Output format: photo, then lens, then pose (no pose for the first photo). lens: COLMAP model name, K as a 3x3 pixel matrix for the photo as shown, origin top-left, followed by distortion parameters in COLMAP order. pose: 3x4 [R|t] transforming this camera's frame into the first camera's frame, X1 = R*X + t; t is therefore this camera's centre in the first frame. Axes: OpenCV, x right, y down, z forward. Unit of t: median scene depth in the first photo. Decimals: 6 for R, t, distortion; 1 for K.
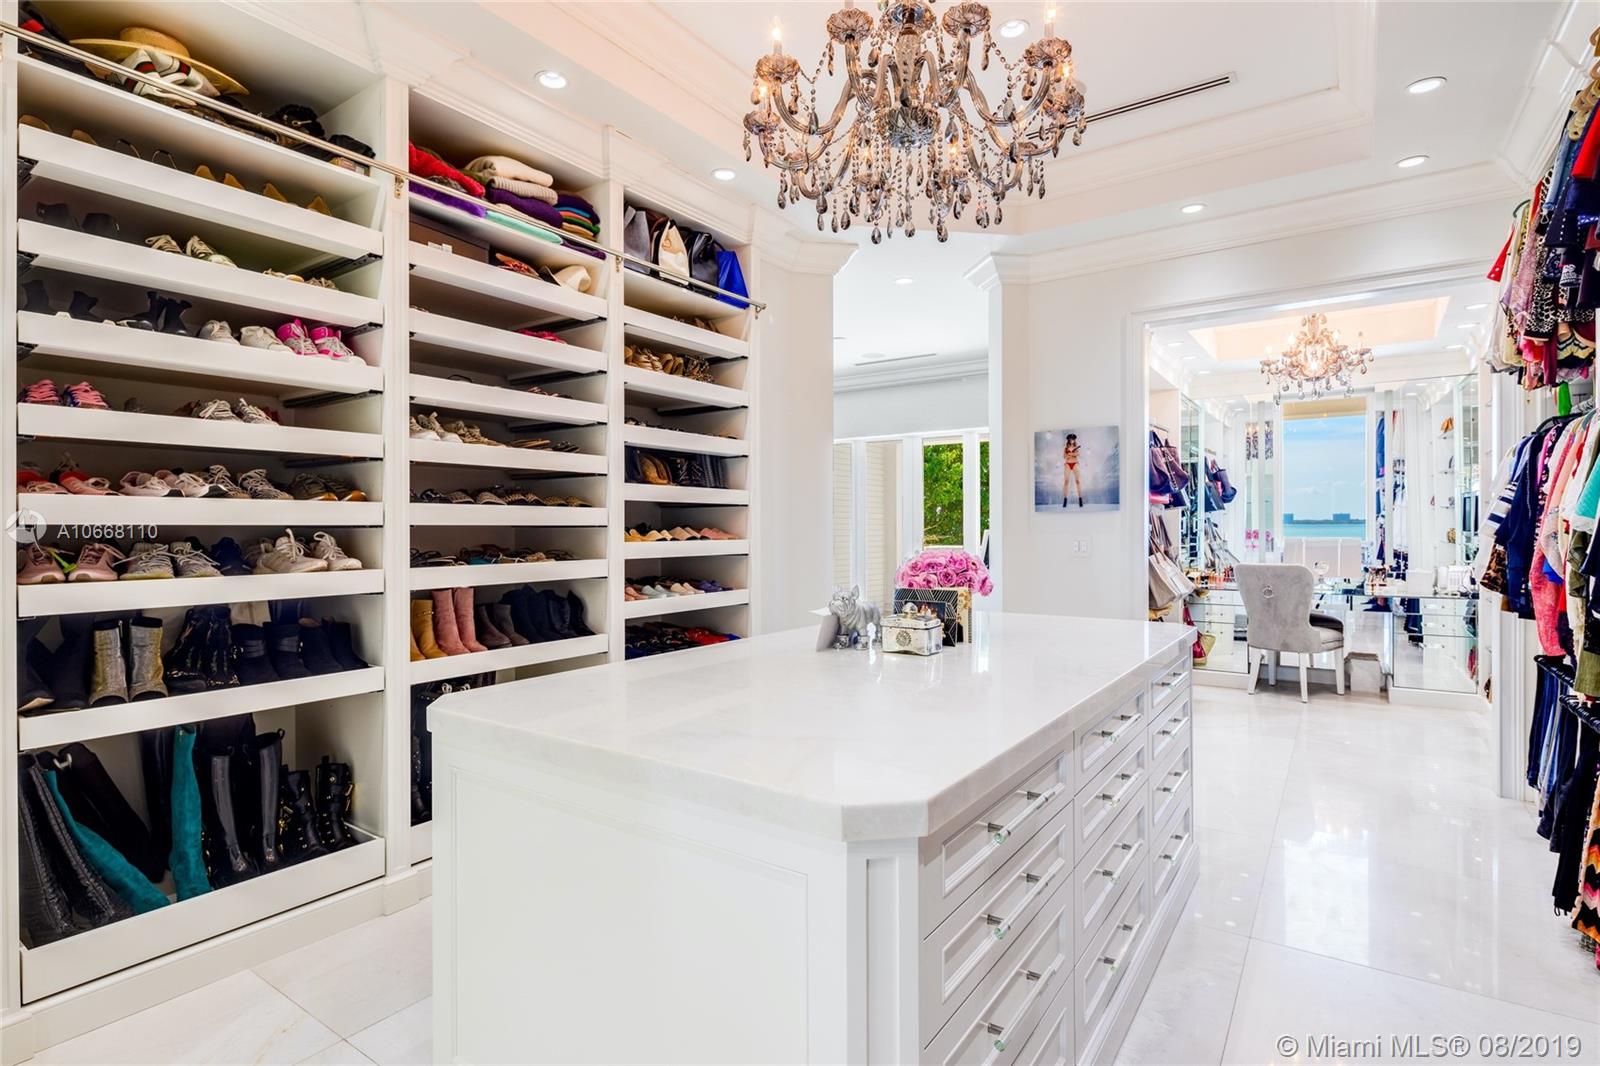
lens RADIAL K [[784.9, 0, 806.3], [0, 784.9, 522.6], [0, 0, 1]] dist [-0.000281, -0.000379]
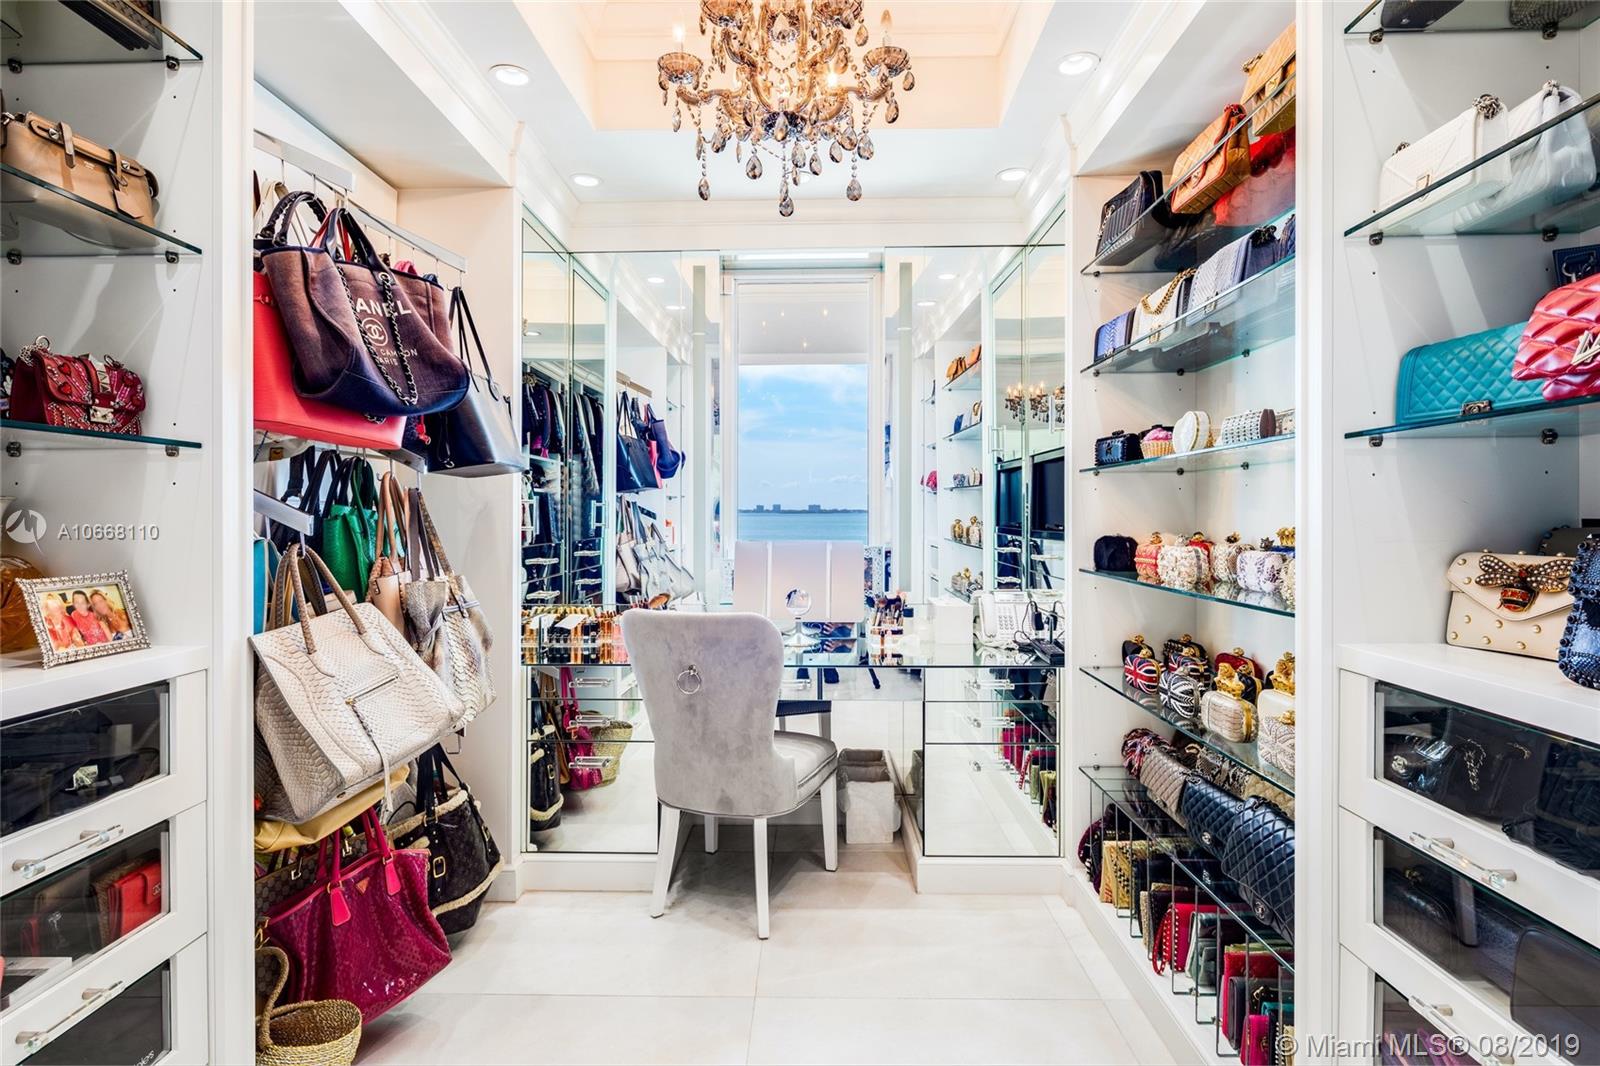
lens RADIAL K [[784.9, 0, 799.3], [0, 784.9, 523.6], [0, 0, 1]] dist [-0.000281, -0.000379]
pose [[0.837306, -0.003148, 0.546726, 0.385390], [-0.006545, 0.999854, 0.015782, -0.000270], [-0.546696, -0.016793, 0.837163, 0.585043]]
